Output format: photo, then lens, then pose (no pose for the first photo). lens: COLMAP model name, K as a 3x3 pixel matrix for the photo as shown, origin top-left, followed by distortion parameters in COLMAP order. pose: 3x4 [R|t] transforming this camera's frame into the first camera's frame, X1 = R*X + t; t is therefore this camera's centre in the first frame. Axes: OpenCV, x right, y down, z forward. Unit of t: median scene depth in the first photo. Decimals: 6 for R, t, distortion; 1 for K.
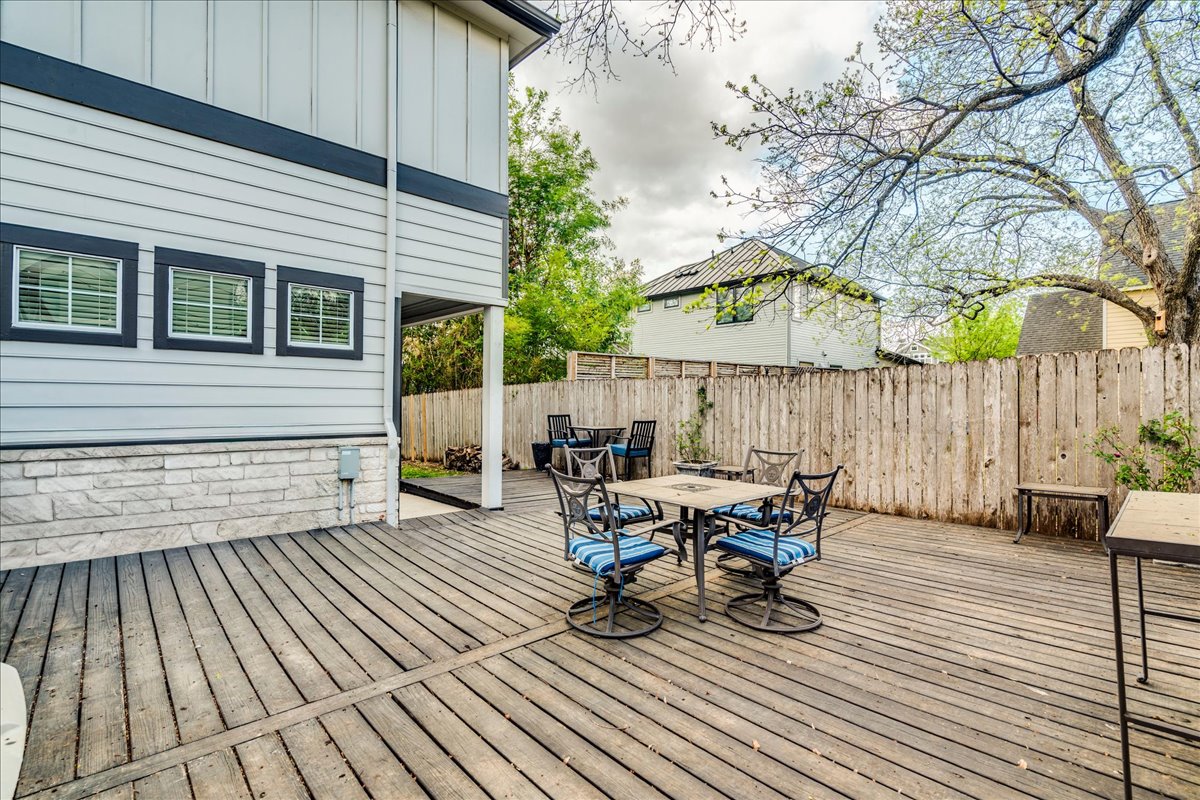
lens RADIAL K [[558.0, 0, 595.3], [0, 558.0, 399.1], [0, 0, 1]] dist [-0.005367, 0.000846]
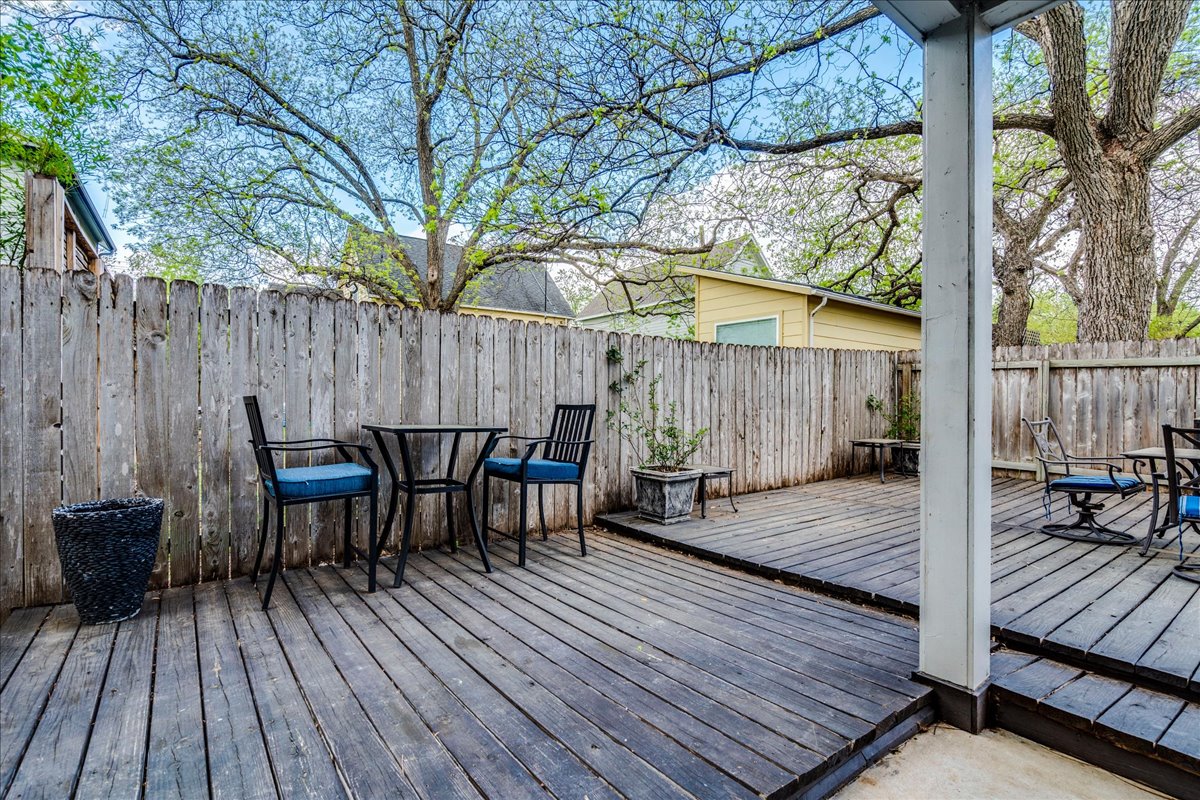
lens RADIAL K [[558.0, 0, 594.2], [0, 558.0, 400.6], [0, 0, 1]] dist [-0.005367, 0.000846]
pose [[0.080559, 0.000461, 0.996750, -0.374067], [-0.012554, 0.999921, 0.000552, 0.032208], [-0.996671, -0.012558, 0.080558, 0.874313]]
